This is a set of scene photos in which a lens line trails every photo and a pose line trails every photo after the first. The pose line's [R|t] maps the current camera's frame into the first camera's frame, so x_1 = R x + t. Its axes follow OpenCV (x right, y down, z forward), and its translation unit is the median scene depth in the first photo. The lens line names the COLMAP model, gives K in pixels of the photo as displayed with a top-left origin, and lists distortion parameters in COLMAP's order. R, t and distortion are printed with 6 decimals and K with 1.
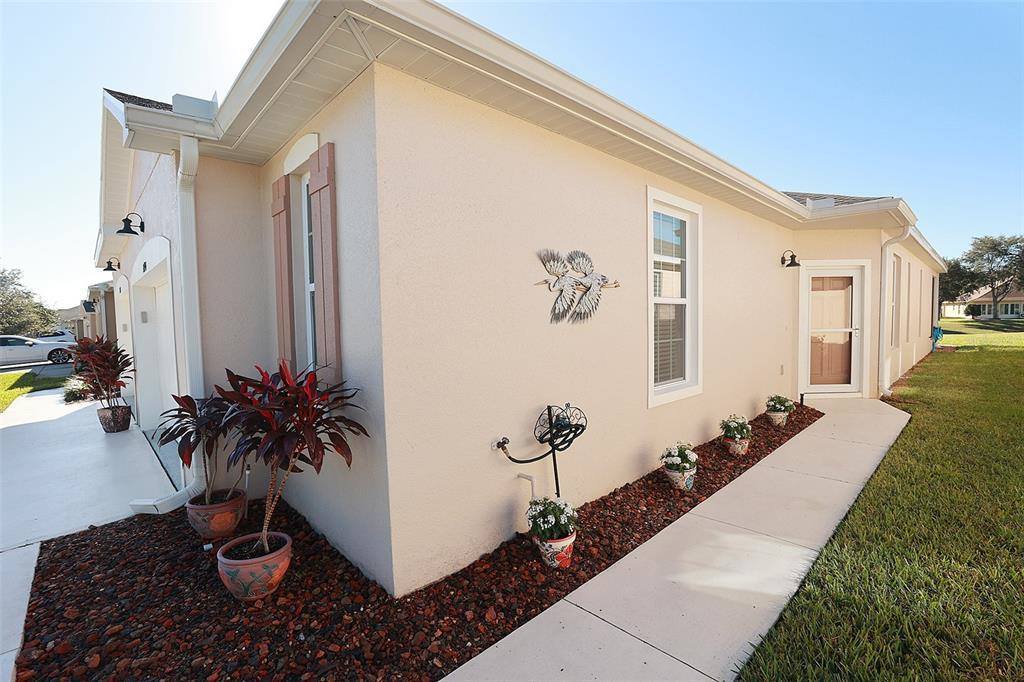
lens RADIAL K [[456.4, 0, 529.6], [0, 456.4, 347.1], [0, 0, 1]] dist [-0.000841, 0.000029]
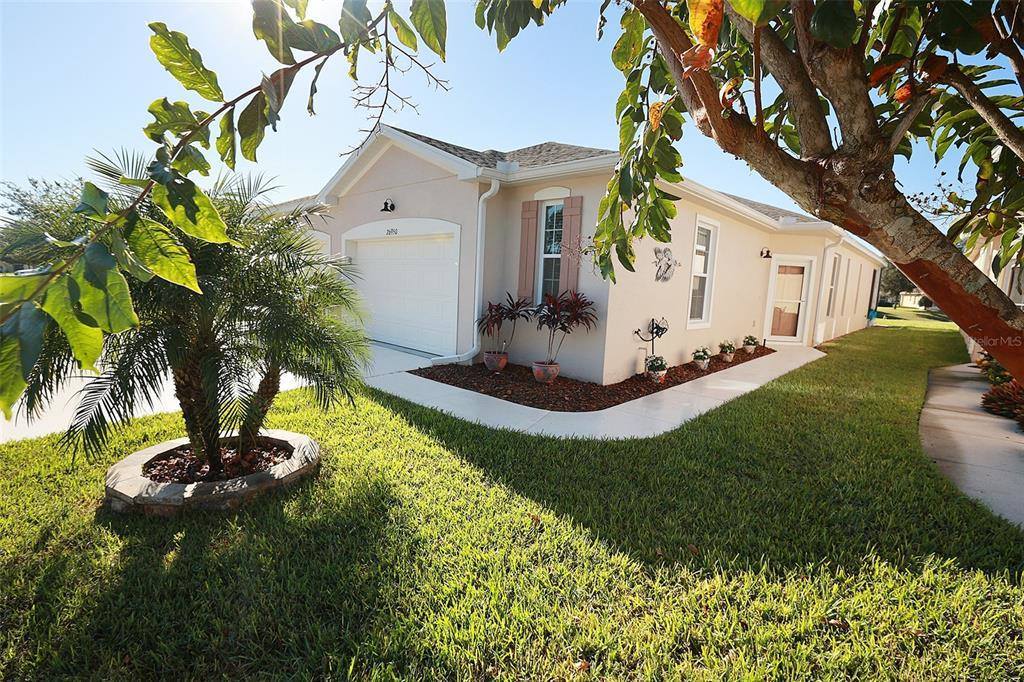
lens RADIAL K [[474.2, 0, 512.0], [0, 474.2, 341.0], [0, 0, 1]] dist [-0.002201, 0.000184]
pose [[0.996824, 0.066713, 0.043481, -0.342222], [-0.069367, 0.995619, 0.062699, 0.065208], [-0.039108, -0.065517, 0.997085, -0.595418]]
